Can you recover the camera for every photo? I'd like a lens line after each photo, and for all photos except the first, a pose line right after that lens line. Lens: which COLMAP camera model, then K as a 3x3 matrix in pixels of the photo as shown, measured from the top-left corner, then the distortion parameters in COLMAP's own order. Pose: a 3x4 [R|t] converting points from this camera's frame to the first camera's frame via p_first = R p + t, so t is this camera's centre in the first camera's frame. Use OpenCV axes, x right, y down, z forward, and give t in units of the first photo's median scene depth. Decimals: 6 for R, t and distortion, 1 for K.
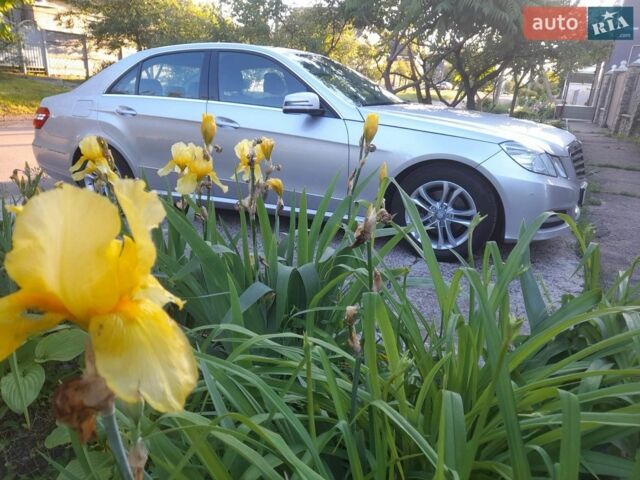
lens RADIAL K [[439.7, 0, 319.3], [0, 439.7, 239.8], [0, 0, 1]] dist [0.023516, -0.027804]
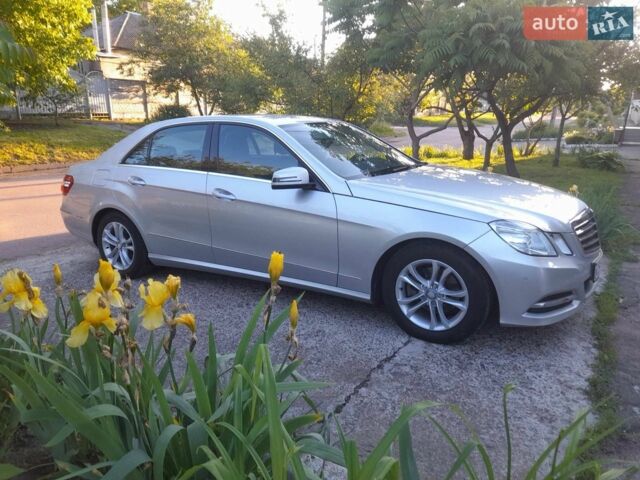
lens RADIAL K [[439.7, 0, 321.9], [0, 439.7, 241.2], [0, 0, 1]] dist [0.023516, -0.027804]
pose [[0.993328, -0.007726, -0.115063, 0.116502], [0.001475, 0.998523, -0.054306, -0.091896], [0.115312, 0.053774, 0.991873, 0.021679]]
